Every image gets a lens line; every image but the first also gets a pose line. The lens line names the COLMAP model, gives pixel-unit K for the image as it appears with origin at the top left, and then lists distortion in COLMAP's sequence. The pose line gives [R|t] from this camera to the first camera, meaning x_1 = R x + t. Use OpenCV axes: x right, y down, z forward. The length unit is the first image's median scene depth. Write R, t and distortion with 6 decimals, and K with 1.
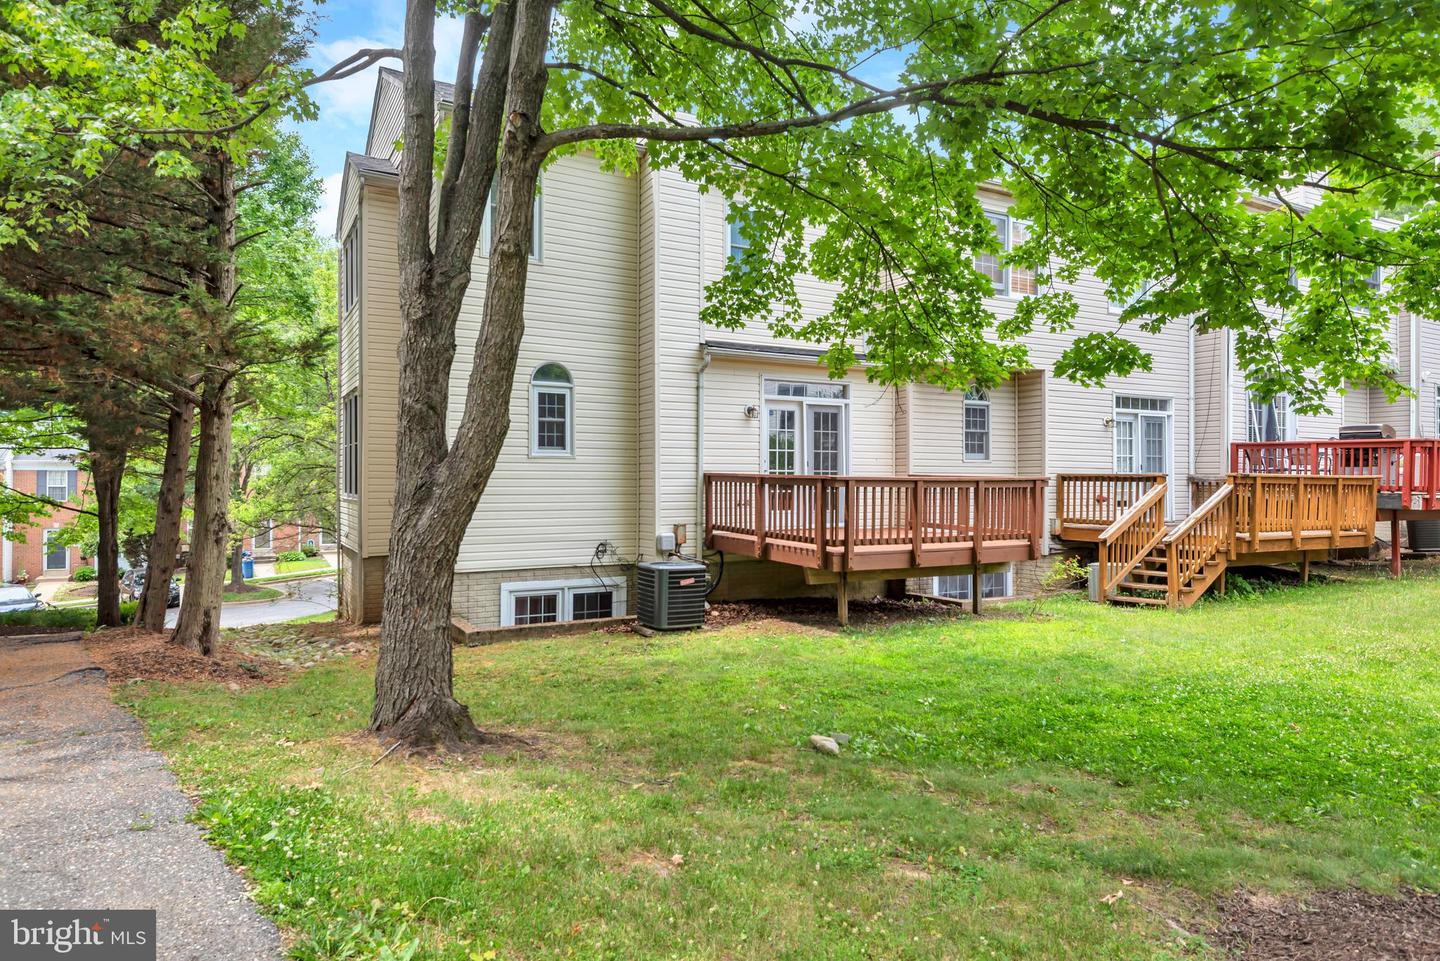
lens RADIAL K [[849.2, 0, 684.8], [0, 849.2, 475.2], [0, 0, 1]] dist [0.008595, -0.003928]
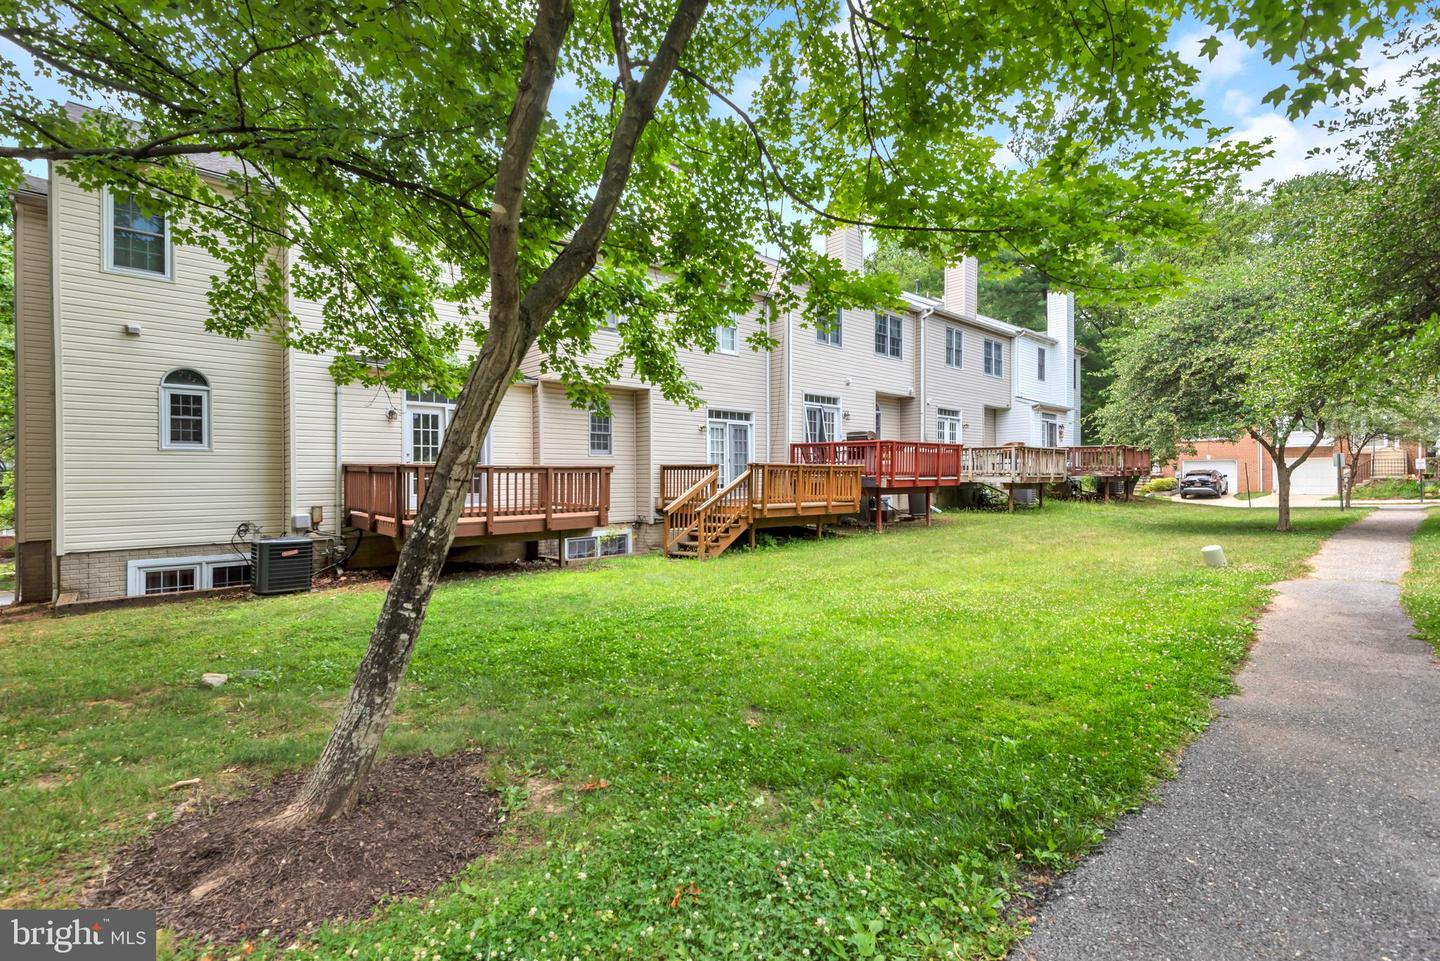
lens RADIAL K [[647.7, 0, 725.7], [0, 647.7, 474.5], [0, 0, 1]] dist [-0.002941, -0.001385]
pose [[0.962371, -0.006811, 0.271654, 0.302470], [0.006066, 0.999975, 0.003584, 0.013150], [-0.271672, -0.001801, 0.962388, -0.042370]]
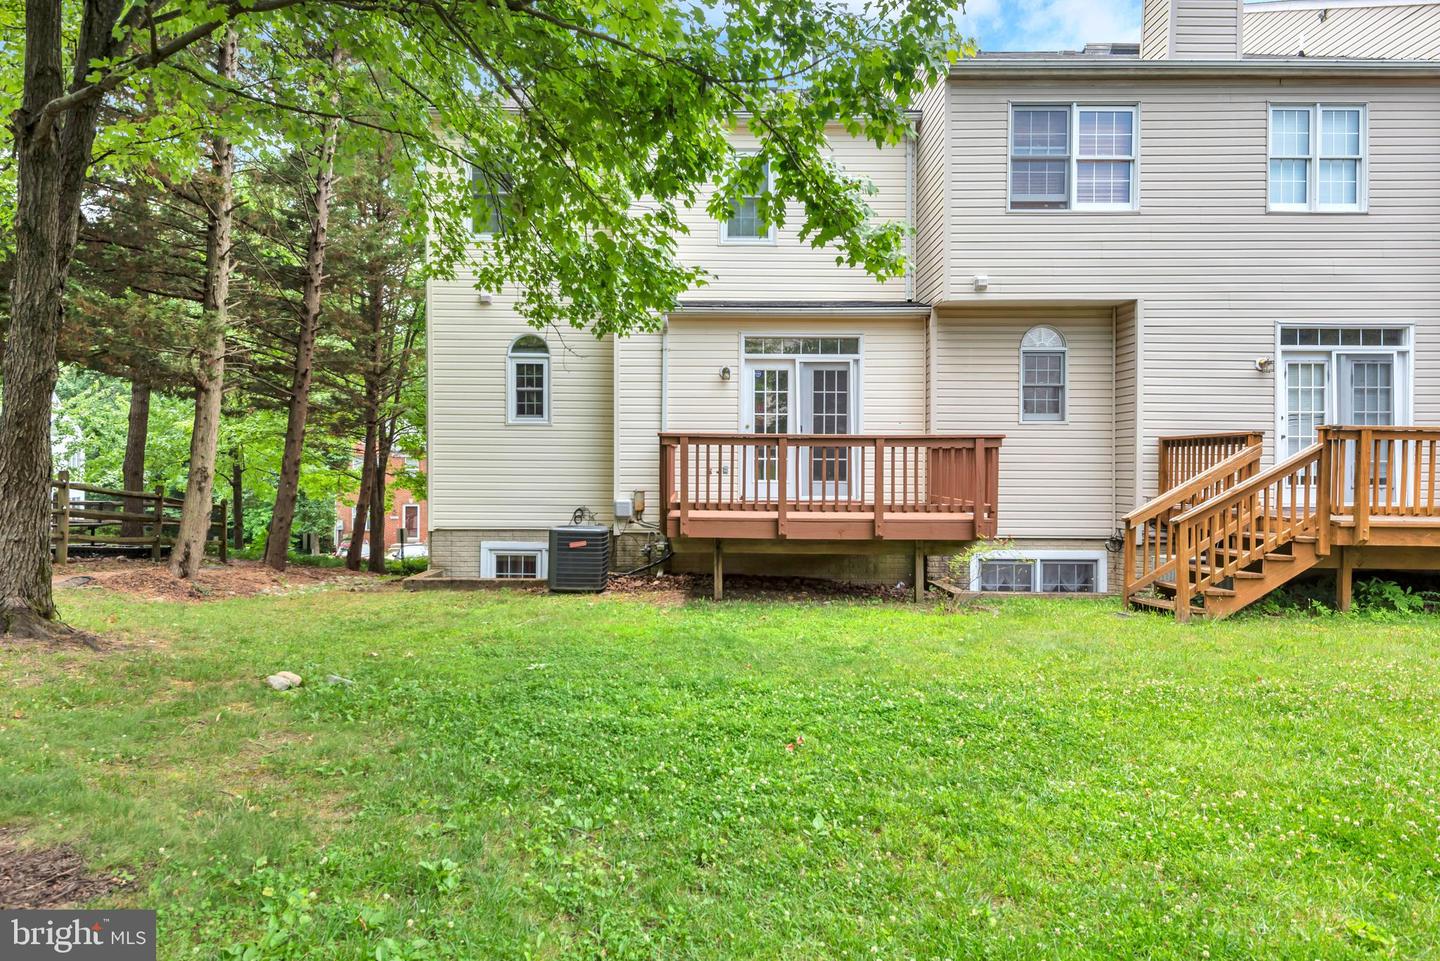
lens RADIAL K [[849.2, 0, 715.9], [0, 849.2, 478.6], [0, 0, 1]] dist [0.008595, -0.003928]
pose [[0.878614, 0.007481, -0.477474, 0.536405], [-0.002436, 0.999934, 0.011184, 0.032672], [0.477527, -0.008663, 0.878575, 0.180768]]
